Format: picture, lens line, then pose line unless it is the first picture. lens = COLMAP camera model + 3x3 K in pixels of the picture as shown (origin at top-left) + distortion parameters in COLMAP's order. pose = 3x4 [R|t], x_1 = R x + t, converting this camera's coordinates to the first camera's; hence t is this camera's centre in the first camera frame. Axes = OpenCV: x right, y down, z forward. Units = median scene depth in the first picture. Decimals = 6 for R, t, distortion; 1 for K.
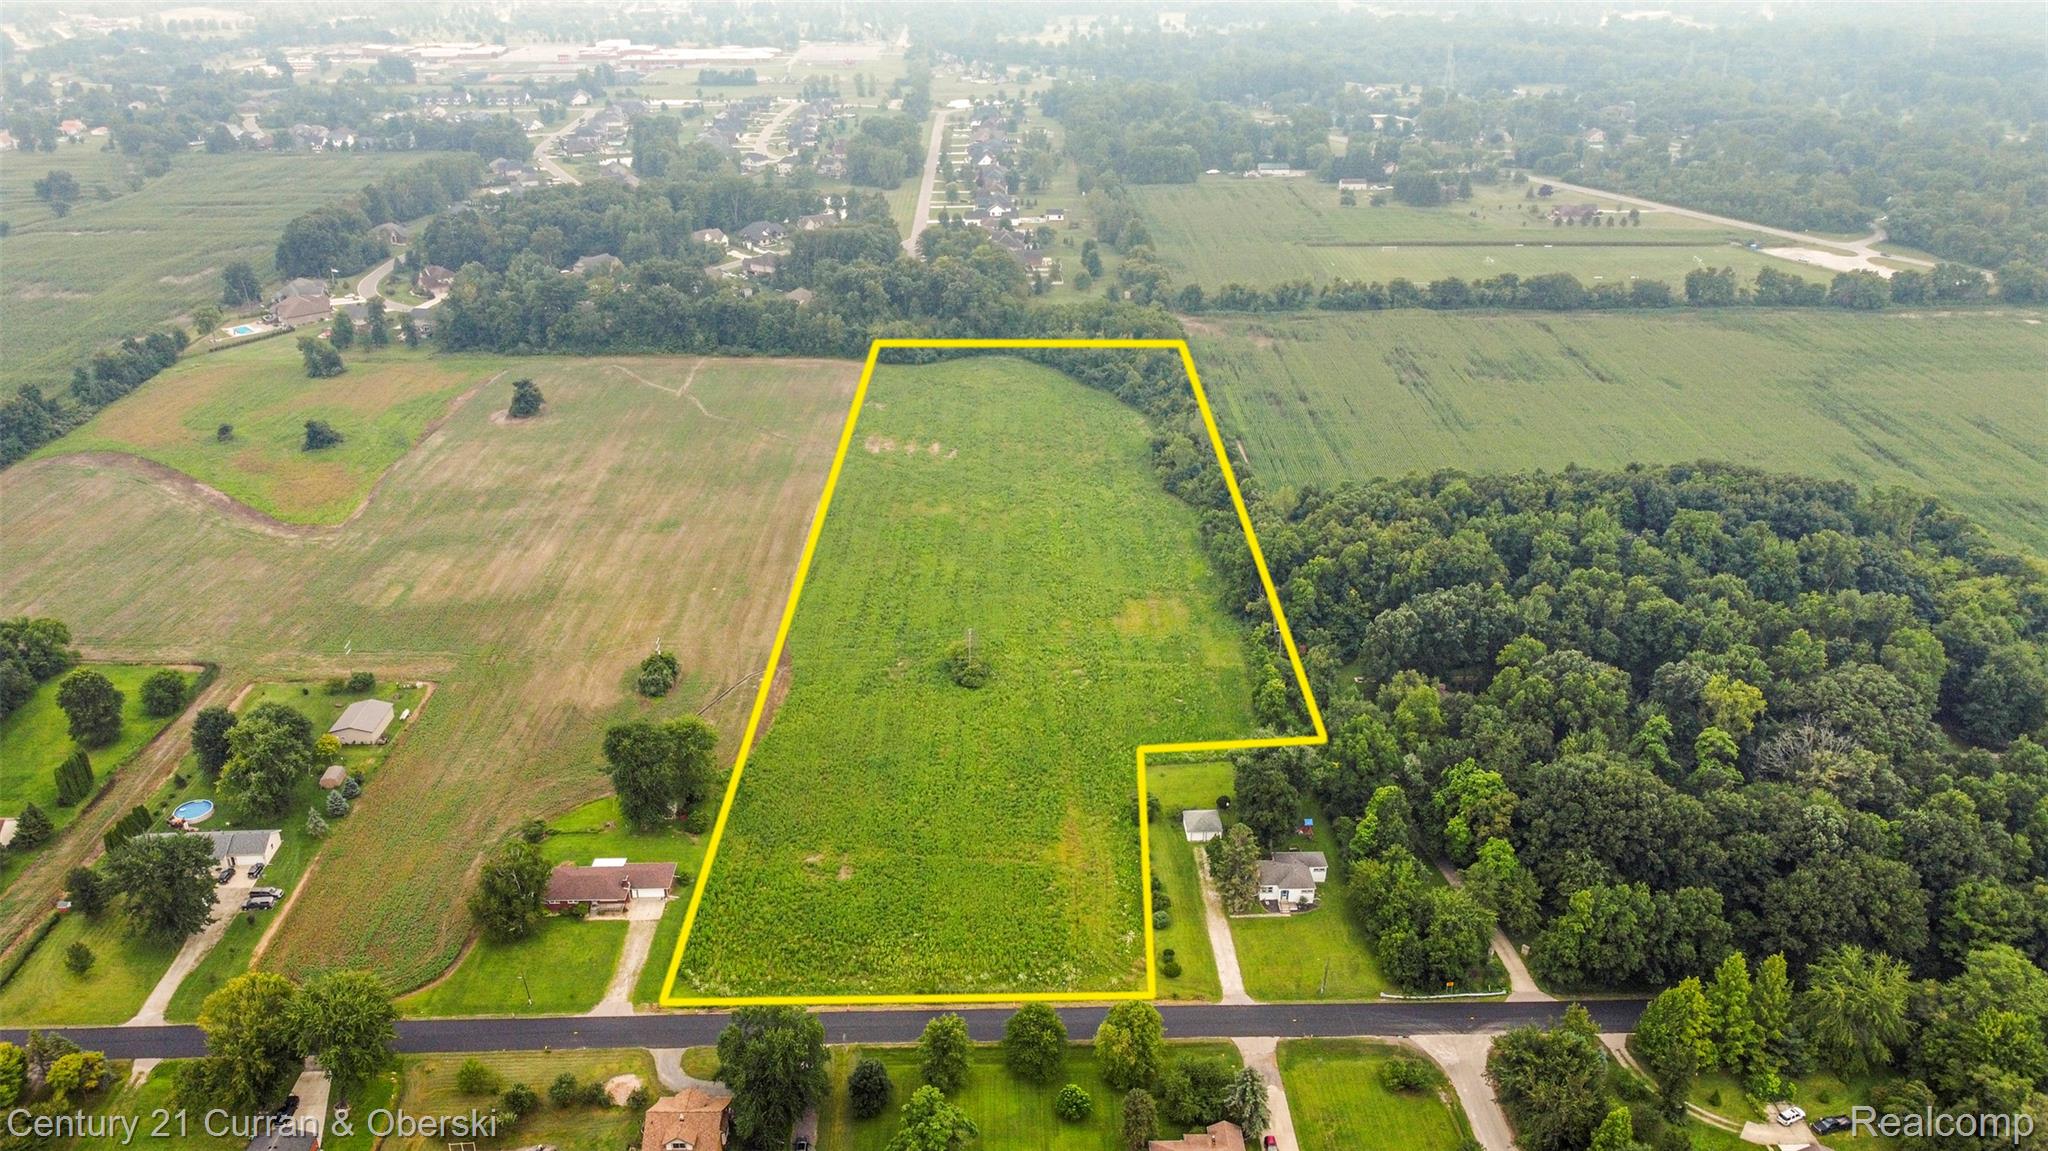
lens RADIAL K [[1547.3, 0, 1018.0], [0, 1547.3, 577.3], [0, 0, 1]] dist [0.001983, -0.005994]
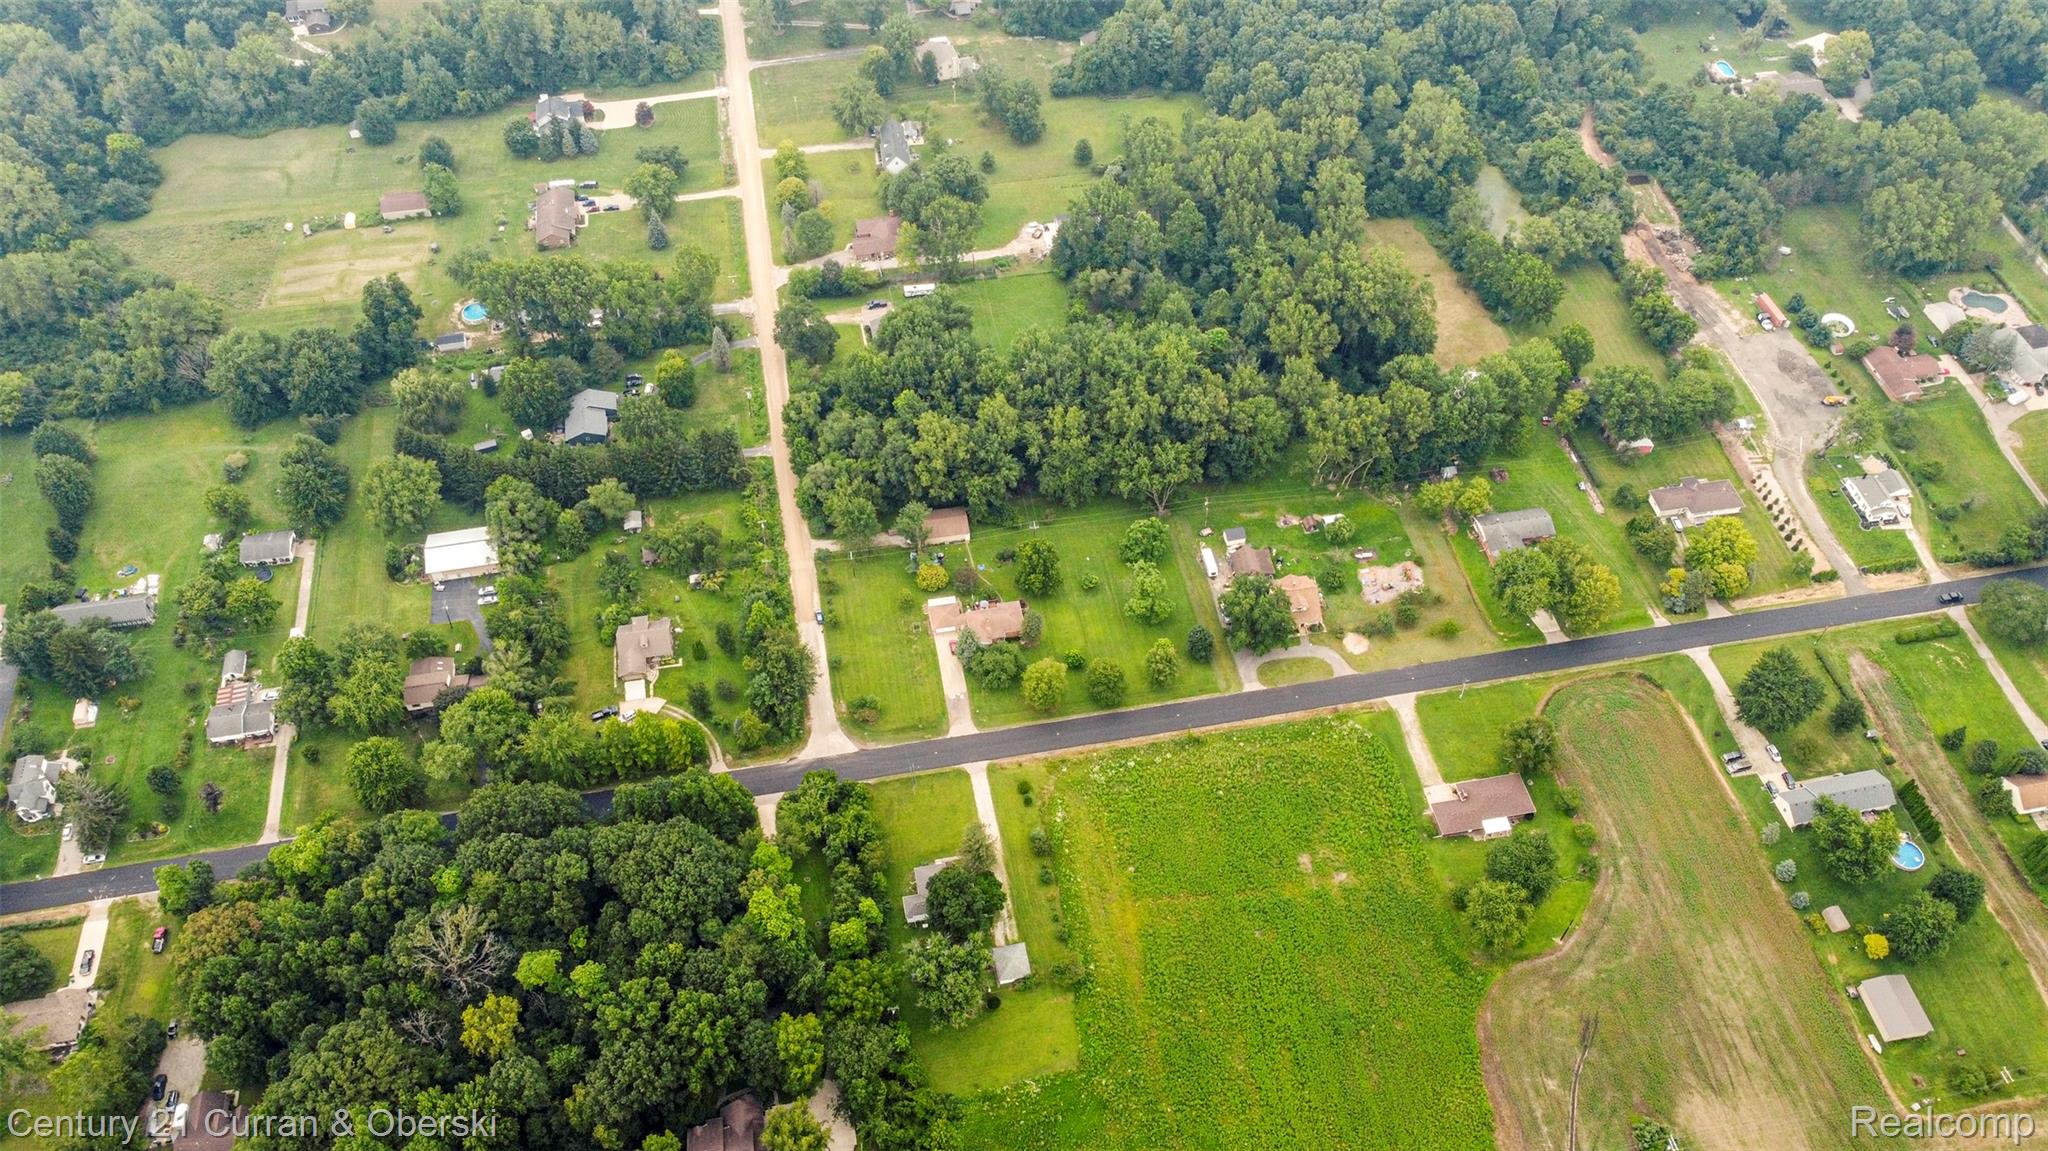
lens RADIAL K [[1547.3, 0, 1012.0], [0, 1547.3, 570.1], [0, 0, 1]] dist [0.001983, -0.005994]
pose [[-0.987661, 0.128222, -0.089913, 0.178482], [-0.056051, 0.246673, 0.967476, -0.946562], [0.146231, 0.960579, -0.236442, 0.978418]]
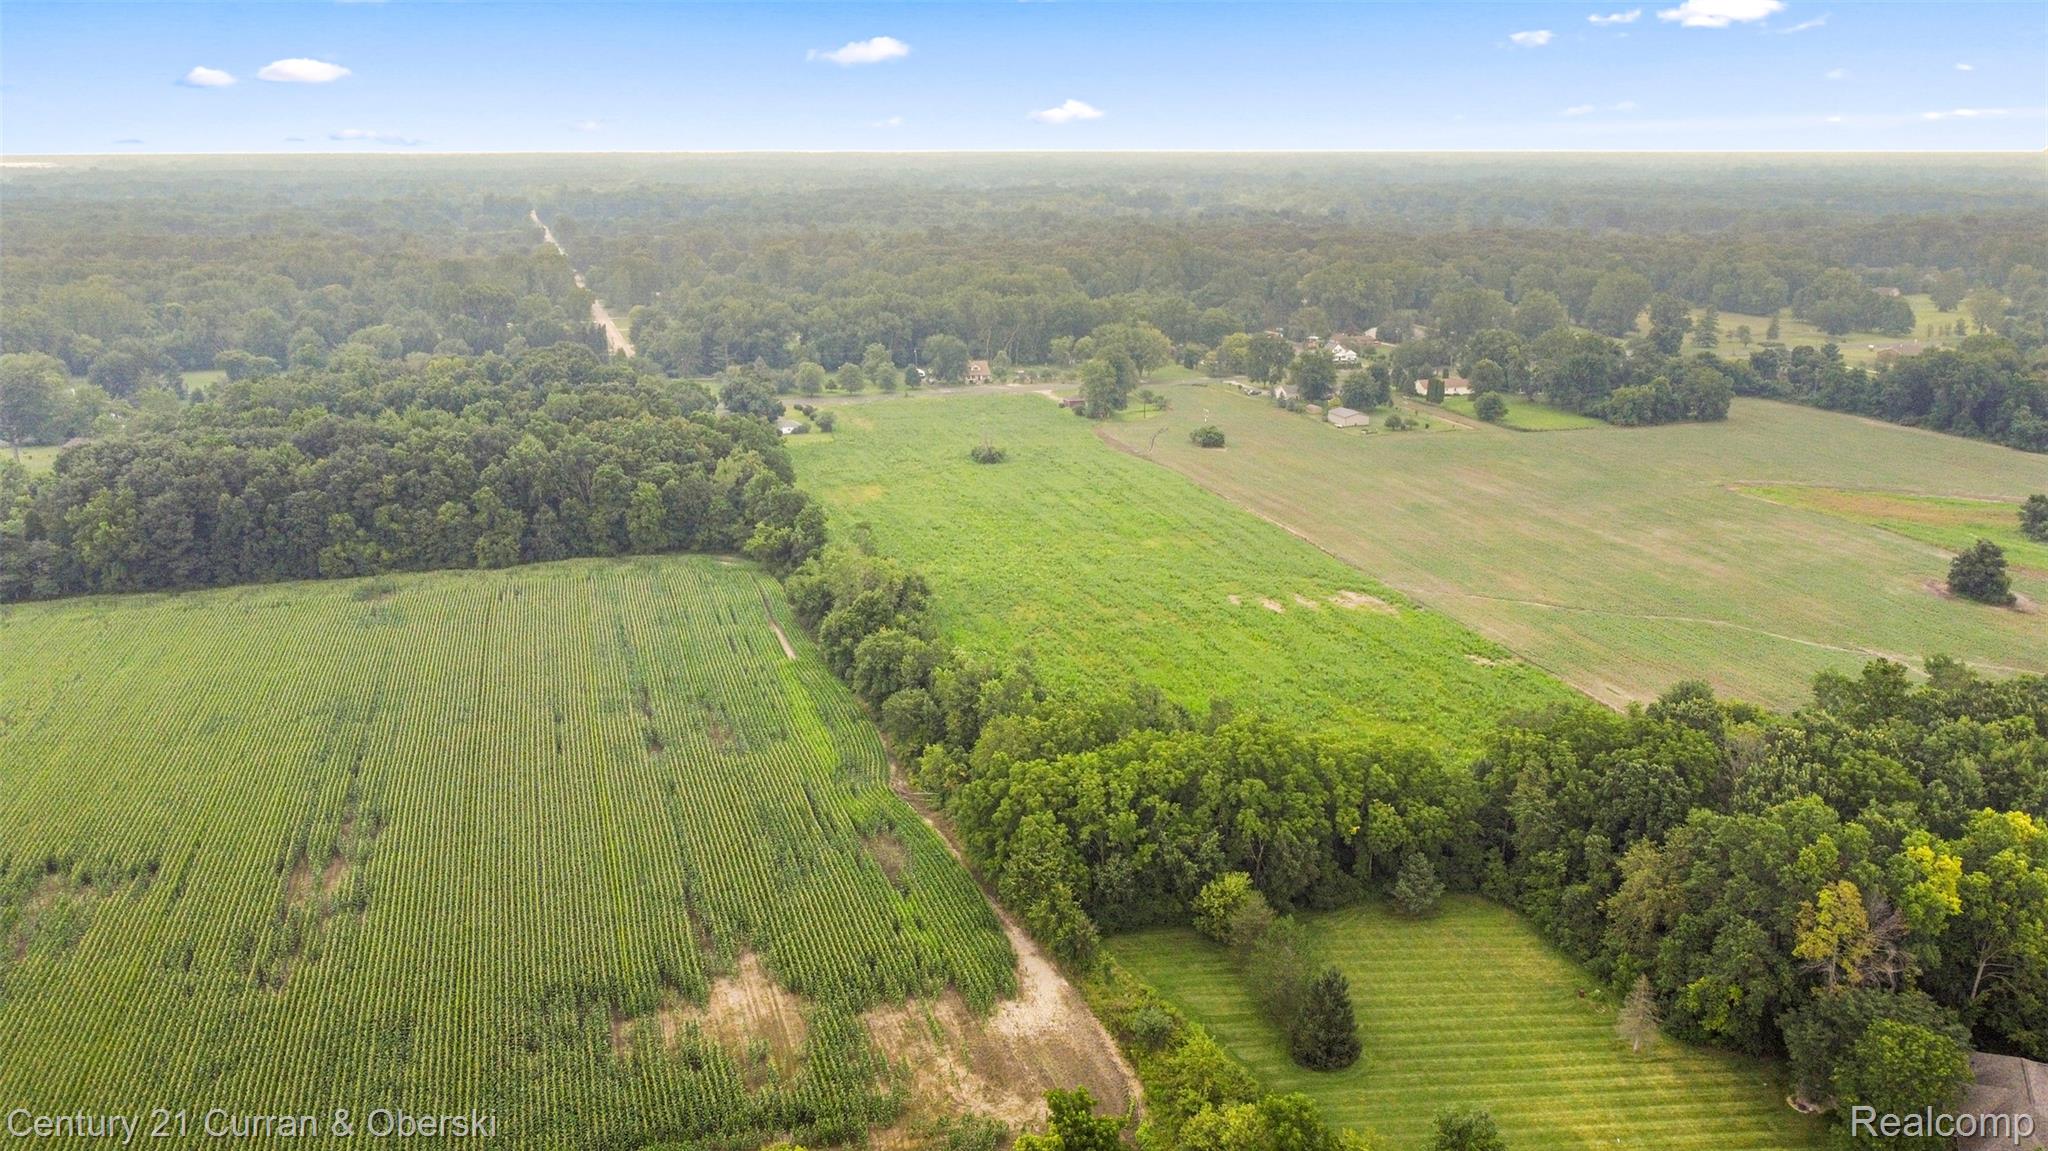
lens RADIAL K [[1547.3, 0, 1023.7], [0, 1547.3, 564.0], [0, 0, 1]] dist [0.001983, -0.005994]
pose [[-0.954821, 0.086177, -0.284411, 0.362725], [-0.118319, 0.767672, 0.629825, -0.790960], [0.272611, 0.635022, -0.722793, 2.324871]]
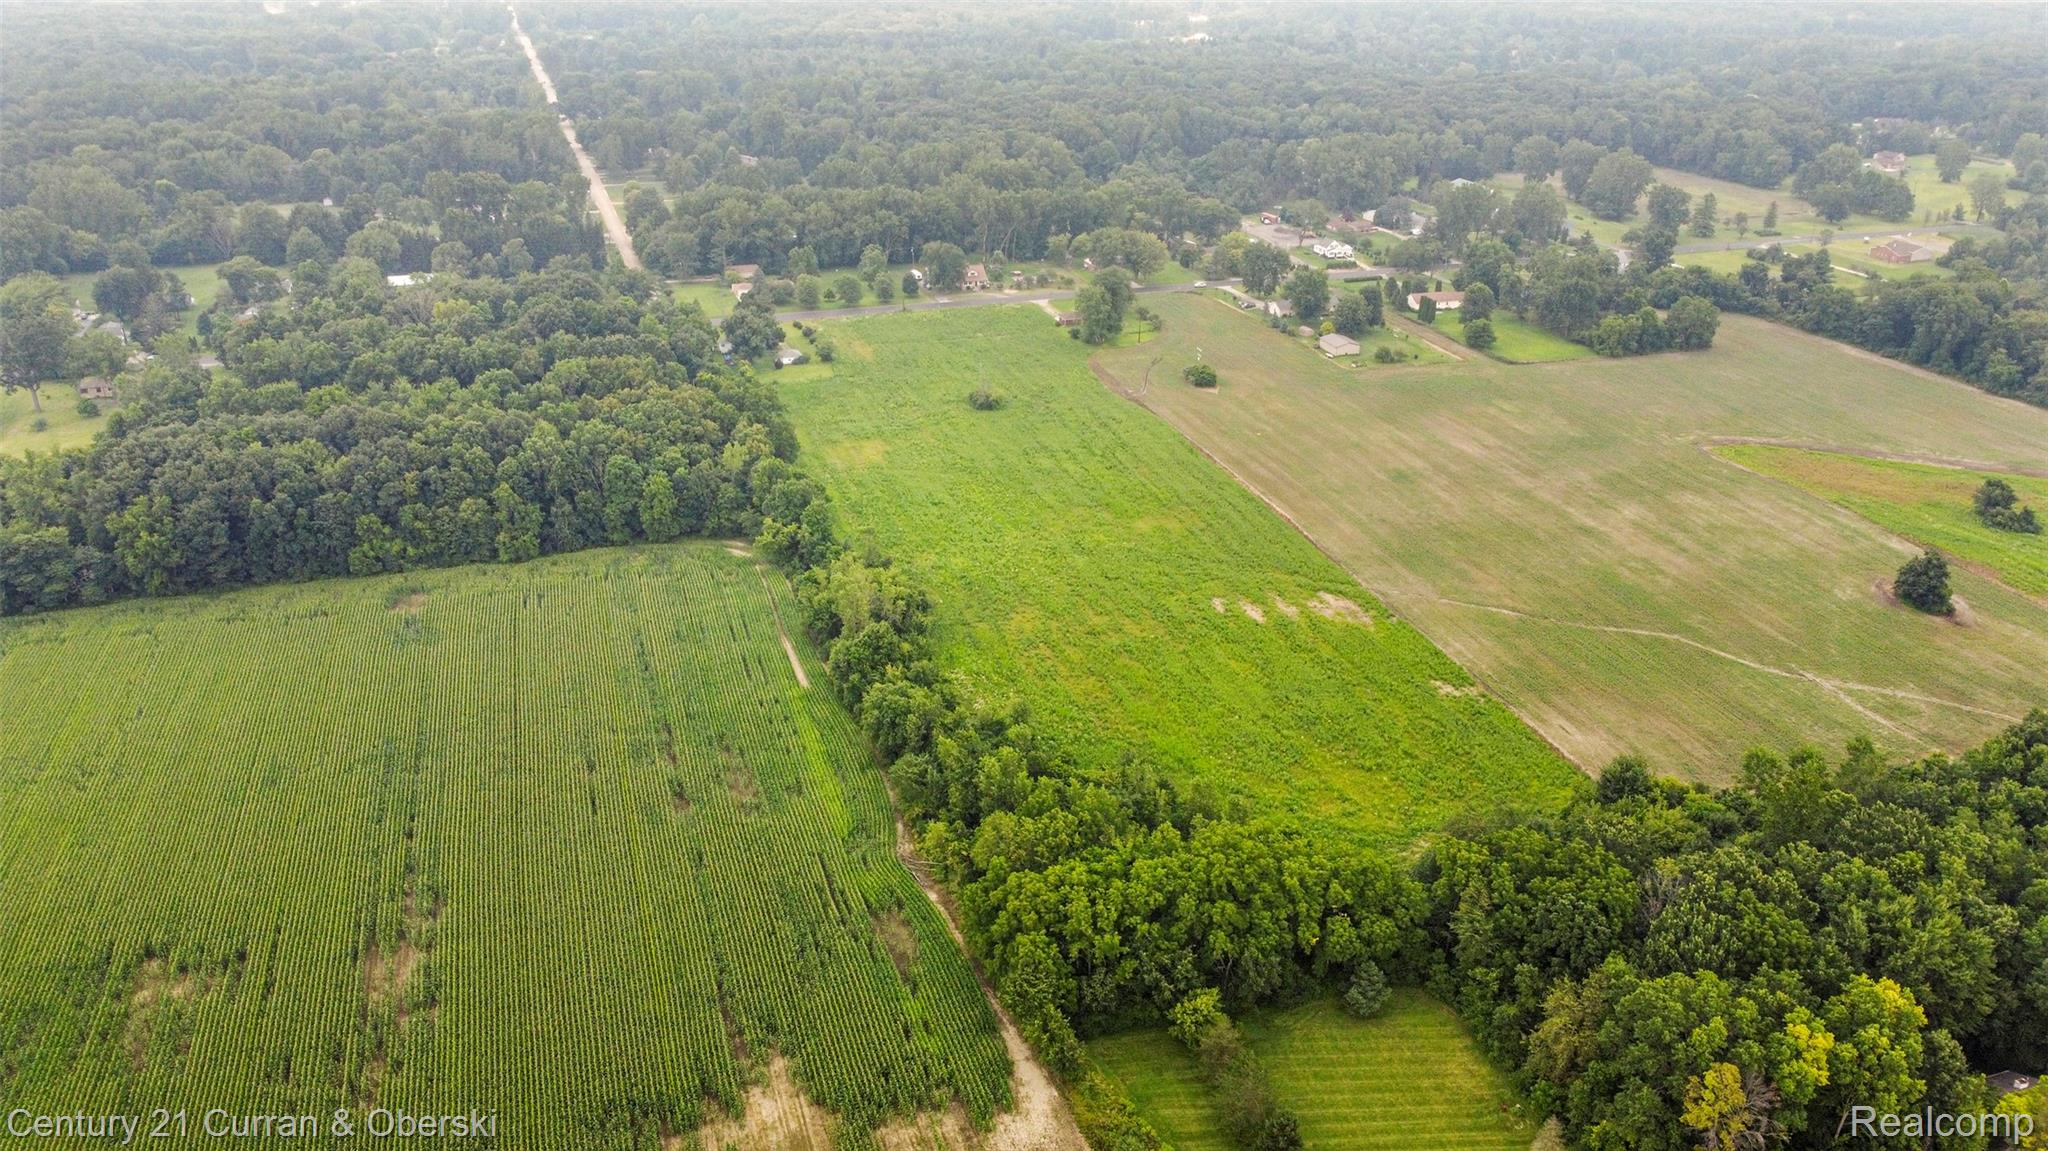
lens RADIAL K [[1547.3, 0, 1024.1], [0, 1547.3, 567.9], [0, 0, 1]] dist [0.001983, -0.005994]
pose [[-0.954293, 0.121203, -0.273192, 0.363399], [-0.125003, 0.668426, 0.733200, -0.942248], [0.271474, 0.733837, -0.622723, 2.255025]]
